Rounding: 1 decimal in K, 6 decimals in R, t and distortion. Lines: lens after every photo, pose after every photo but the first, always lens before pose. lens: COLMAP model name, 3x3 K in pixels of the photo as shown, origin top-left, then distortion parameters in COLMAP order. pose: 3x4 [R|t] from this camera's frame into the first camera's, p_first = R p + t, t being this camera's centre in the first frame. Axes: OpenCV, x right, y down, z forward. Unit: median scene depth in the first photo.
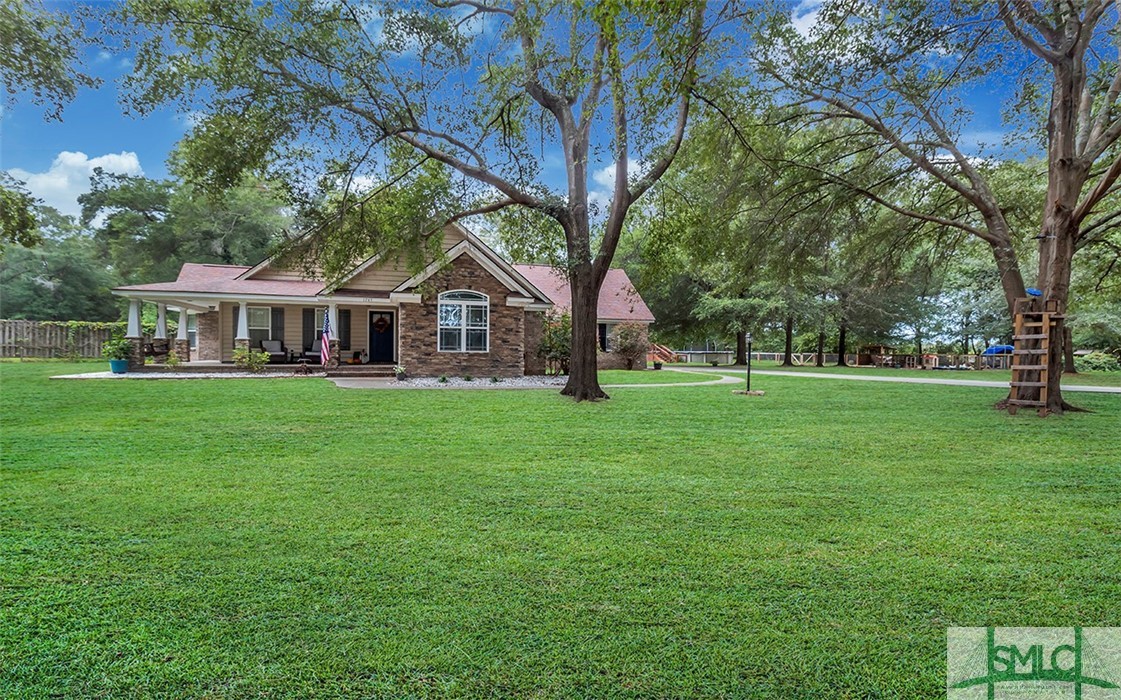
lens RADIAL K [[587.3, 0, 562.6], [0, 587.3, 341.8], [0, 0, 1]] dist [0.001507, -0.000171]
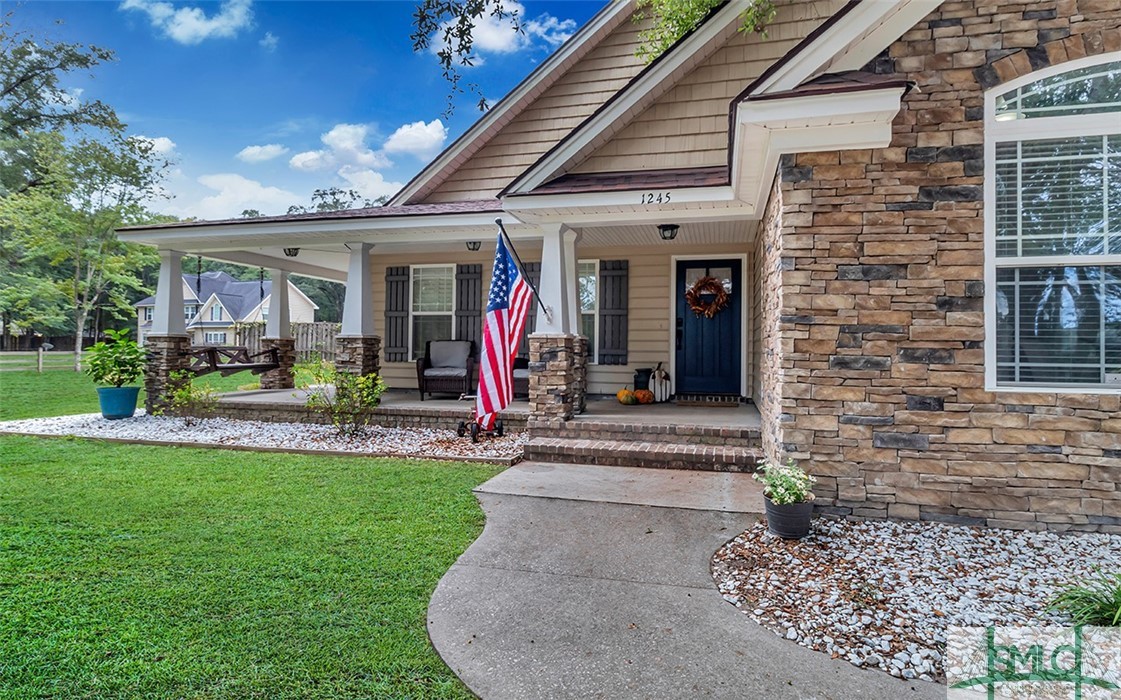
lens RADIAL K [[587.3, 0, 562.6], [0, 587.3, 341.8], [0, 0, 1]] dist [0.001507, -0.000171]
pose [[0.848487, -0.004808, -0.529194, -0.228171], [0.000801, 0.999969, -0.007802, 0.002310], [0.529215, 0.006196, 0.848465, 0.764047]]
